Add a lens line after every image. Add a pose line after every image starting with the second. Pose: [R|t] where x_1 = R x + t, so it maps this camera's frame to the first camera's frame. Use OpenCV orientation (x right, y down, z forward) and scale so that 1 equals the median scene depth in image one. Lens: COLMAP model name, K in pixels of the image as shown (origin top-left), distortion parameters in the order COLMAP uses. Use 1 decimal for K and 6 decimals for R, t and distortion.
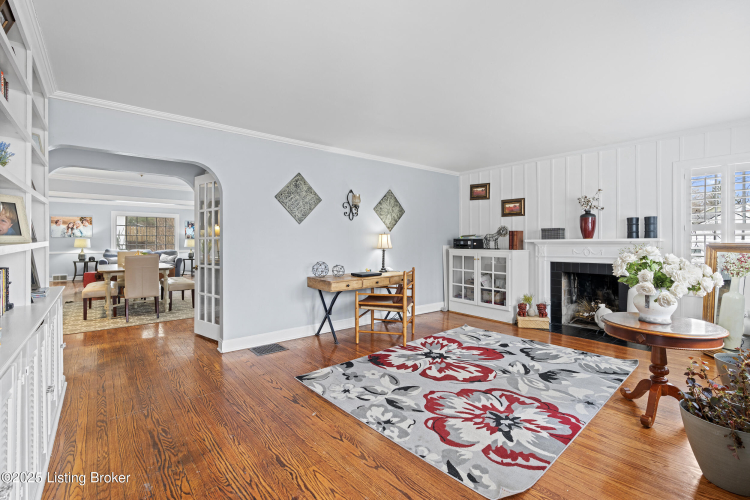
lens RADIAL K [[338.1, 0, 374.2], [0, 338.1, 245.0], [0, 0, 1]] dist [-0.004092, -0.000303]
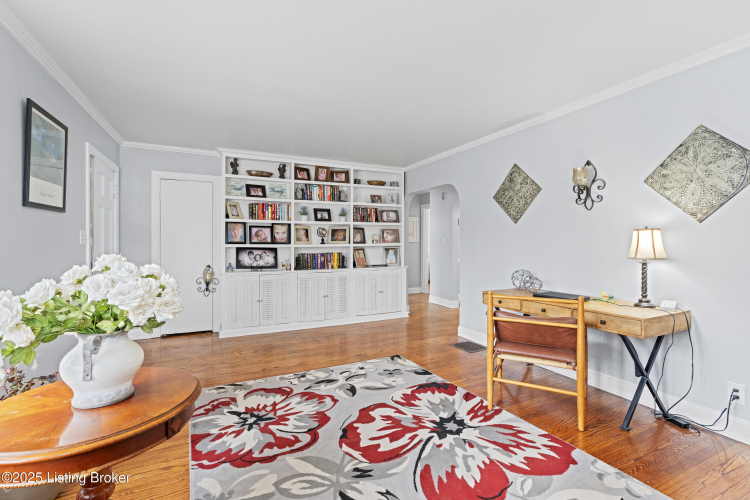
lens RADIAL K [[338.1, 0, 374.2], [0, 338.1, 245.0], [0, 0, 1]] dist [-0.004092, -0.000303]
pose [[-0.231402, 0.007000, -0.972833, 1.080406], [-0.012279, 0.999873, 0.010115, -0.018713], [0.972781, 0.014286, -0.231287, 1.325588]]
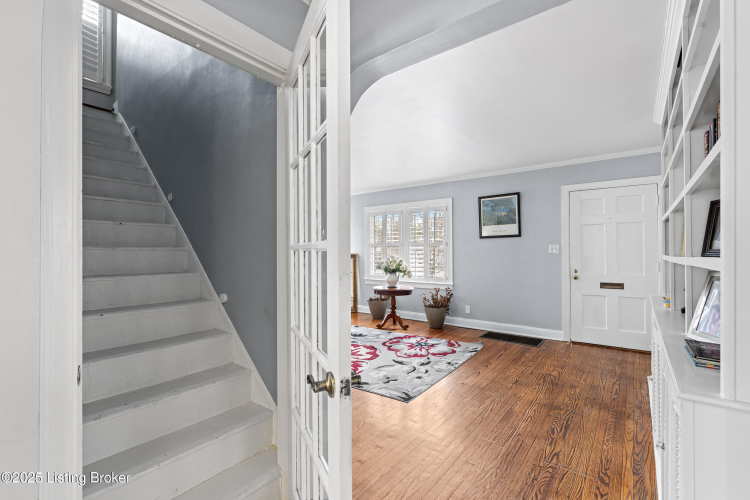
lens RADIAL K [[338.1, 0, 374.2], [0, 338.1, 245.0], [0, 0, 1]] dist [-0.004092, -0.000303]
pose [[-0.226793, 0.020590, 0.973725, -1.242977], [0.013290, 0.999749, -0.018045, -0.022314], [-0.973852, 0.008849, -0.227010, 1.437646]]
